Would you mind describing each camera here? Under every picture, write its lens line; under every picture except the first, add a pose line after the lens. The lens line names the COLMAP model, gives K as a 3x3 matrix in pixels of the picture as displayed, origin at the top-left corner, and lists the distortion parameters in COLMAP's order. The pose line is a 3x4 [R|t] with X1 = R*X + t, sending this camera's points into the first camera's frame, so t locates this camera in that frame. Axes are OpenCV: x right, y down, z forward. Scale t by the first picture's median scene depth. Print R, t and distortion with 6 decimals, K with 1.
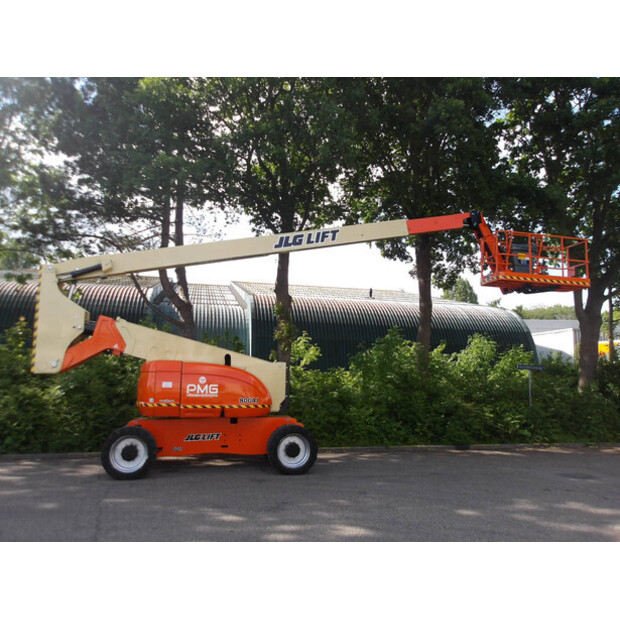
lens RADIAL K [[508.7, 0, 313.3], [0, 508.7, 306.0], [0, 0, 1]] dist [0.001037, -0.000557]
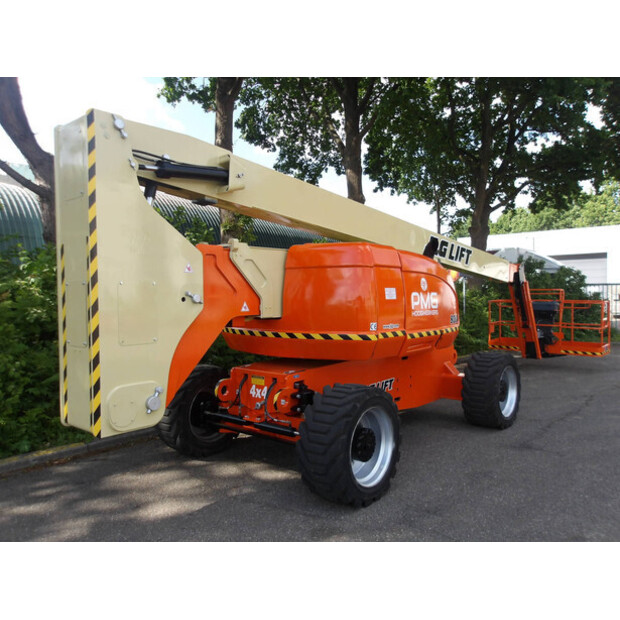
lens RADIAL K [[508.7, 0, 313.3], [0, 508.7, 306.0], [0, 0, 1]] dist [0.001037, -0.000557]
pose [[0.802293, -0.026747, 0.596331, -0.367760], [-0.074065, 0.986816, 0.143907, 0.059155], [-0.592318, -0.159623, 0.789734, 0.381642]]
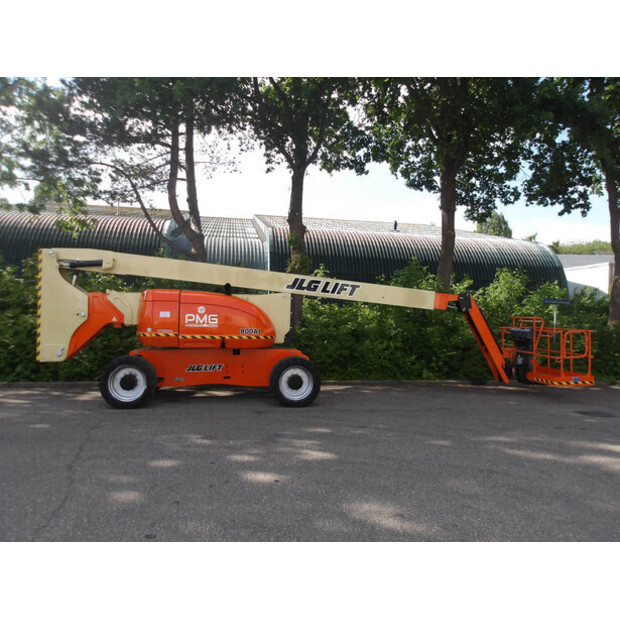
lens RADIAL K [[508.7, 0, 313.3], [0, 508.7, 306.0], [0, 0, 1]] dist [0.001037, -0.000557]
pose [[0.998255, 0.007771, -0.058530, 0.029445], [-0.000447, 0.992266, 0.124125, 0.010911], [0.059042, -0.123882, 0.990539, 0.035121]]
